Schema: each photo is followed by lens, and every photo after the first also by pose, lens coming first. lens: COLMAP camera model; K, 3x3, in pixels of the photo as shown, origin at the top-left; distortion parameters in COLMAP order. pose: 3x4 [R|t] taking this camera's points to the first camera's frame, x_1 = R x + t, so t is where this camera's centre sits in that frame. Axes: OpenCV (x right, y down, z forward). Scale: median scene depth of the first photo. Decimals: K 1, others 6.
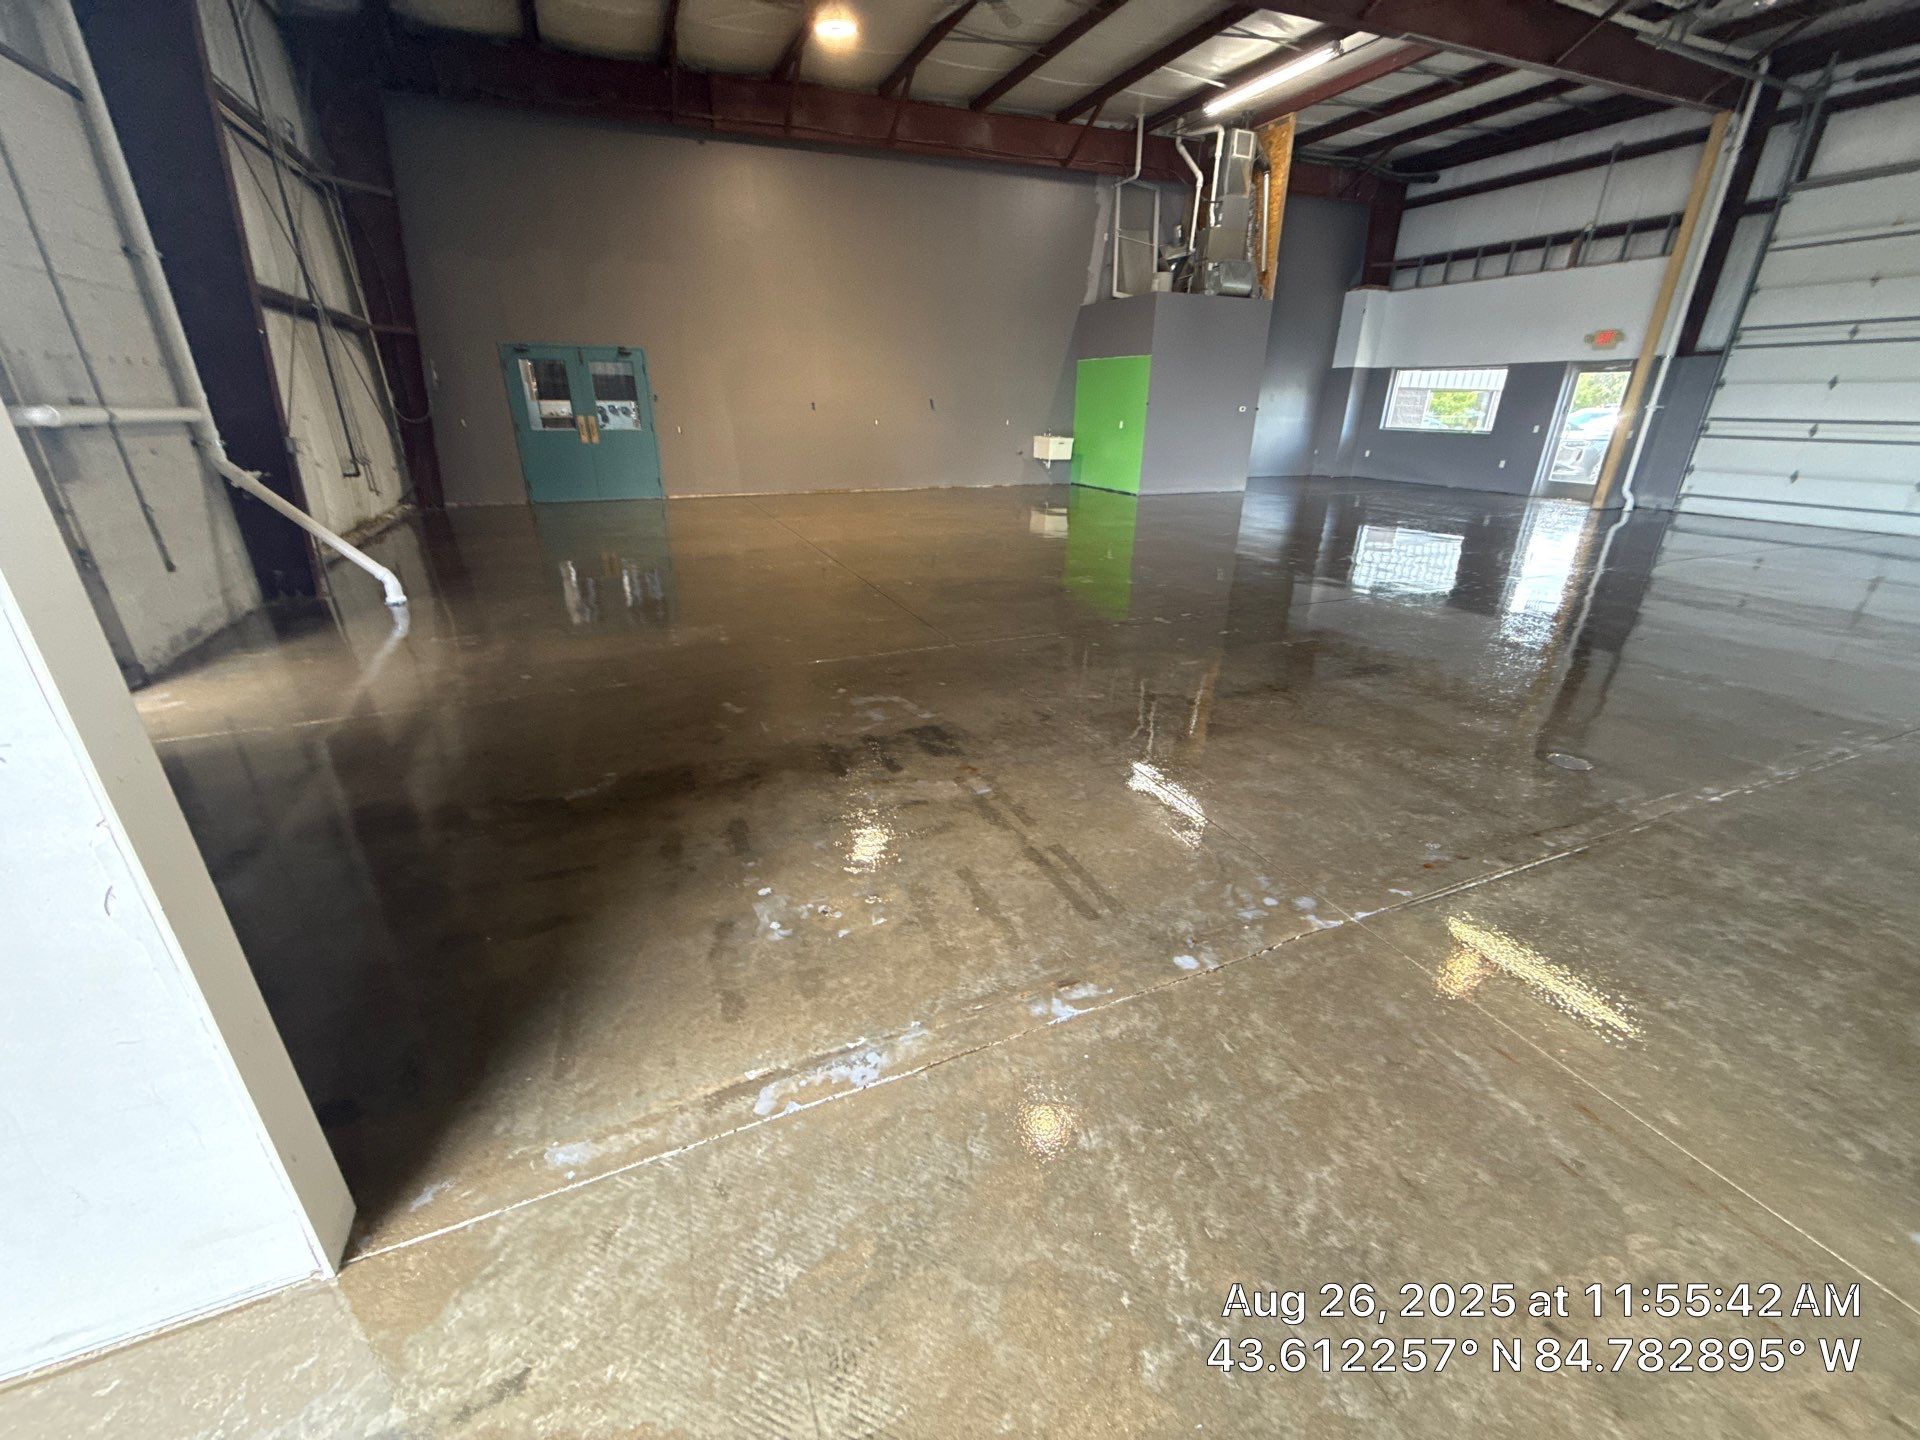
lens RADIAL K [[761.7, 0, 963.0], [0, 761.7, 720.3], [0, 0, 1]] dist [-0.000141, -0.000209]
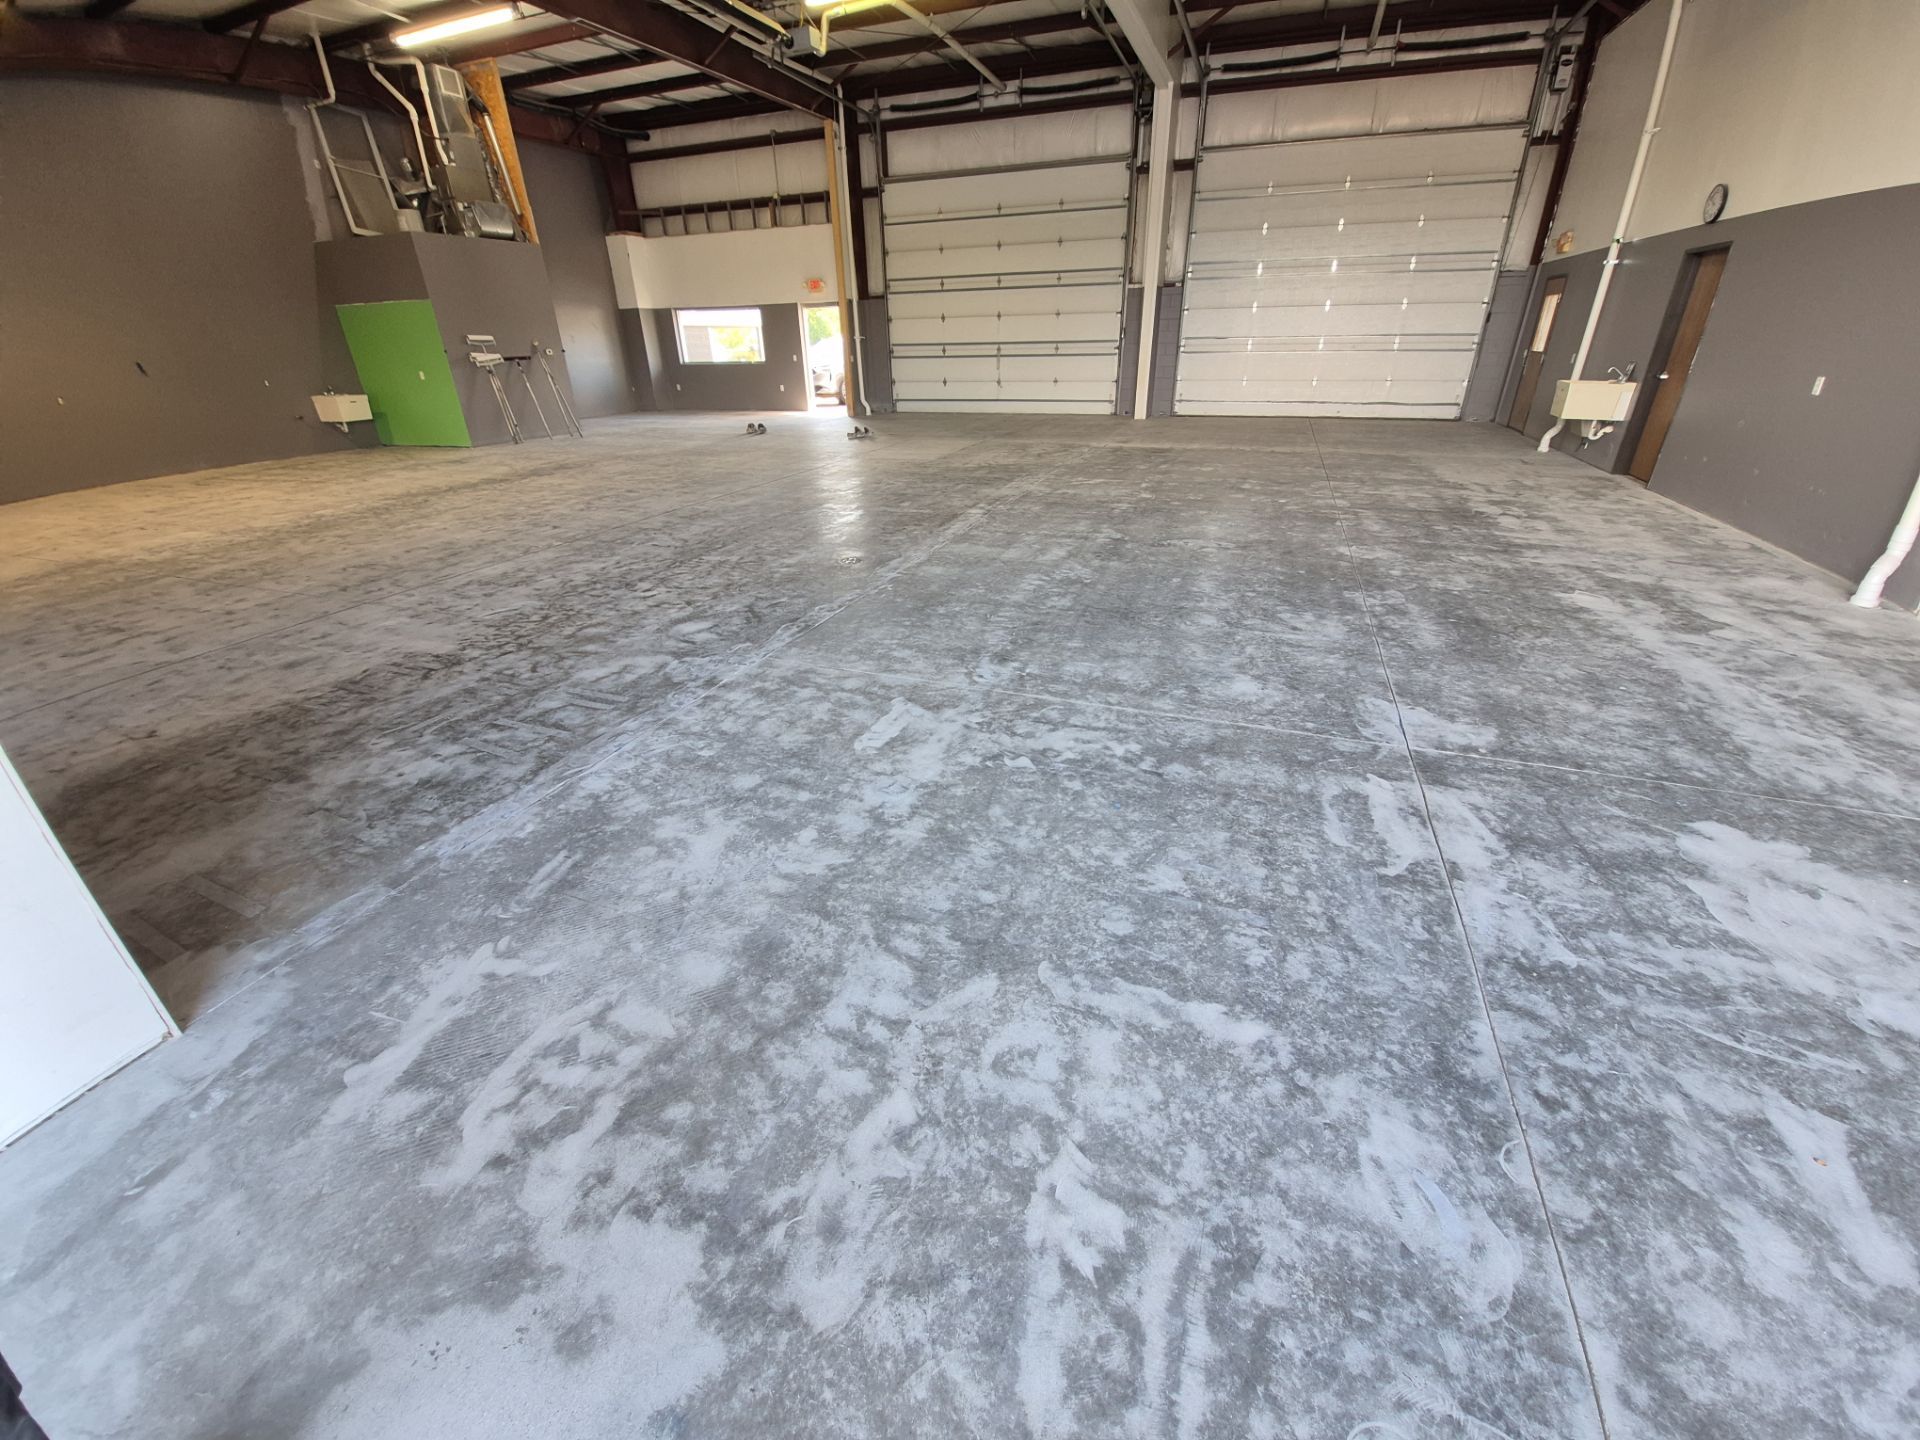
lens RADIAL K [[754.9, 0, 961.0], [0, 754.9, 719.3], [0, 0, 1]] dist [-0.004913, -0.008025]
pose [[0.699459, -0.346243, 0.625198, -0.054116], [0.301127, 0.936142, 0.181553, 0.042203], [-0.648135, 0.061274, 0.759056, -0.107332]]
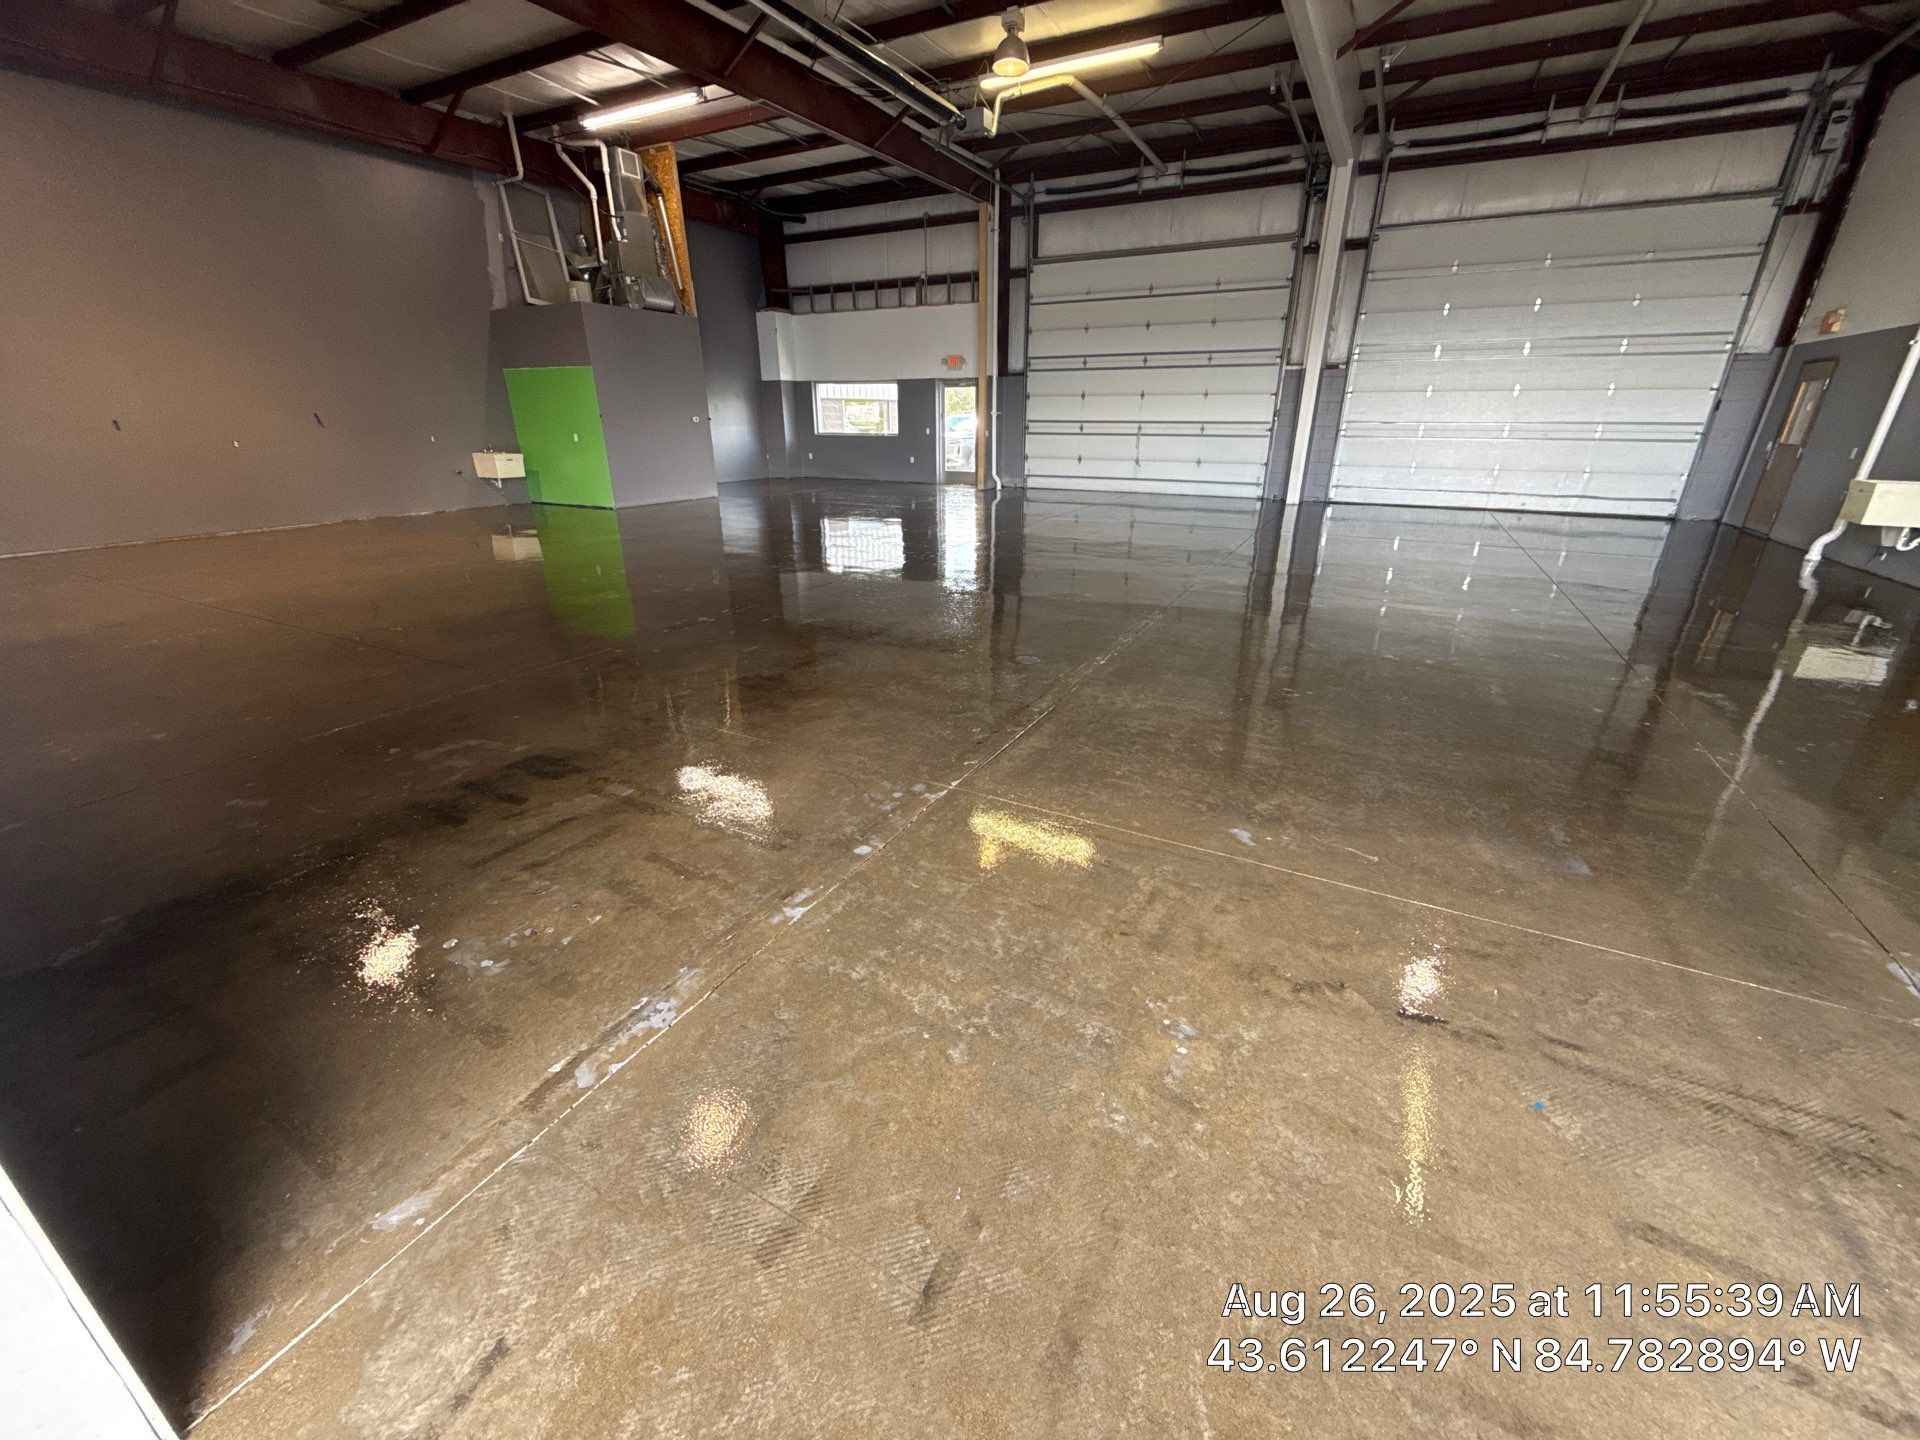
lens RADIAL K [[761.7, 0, 962.8], [0, 761.7, 720.1], [0, 0, 1]] dist [-0.000141, -0.000209]
pose [[0.784762, -0.241507, 0.570809, -0.046264], [0.246614, 0.966589, 0.069908, 0.009244], [-0.568621, 0.085908, 0.818102, -0.032628]]
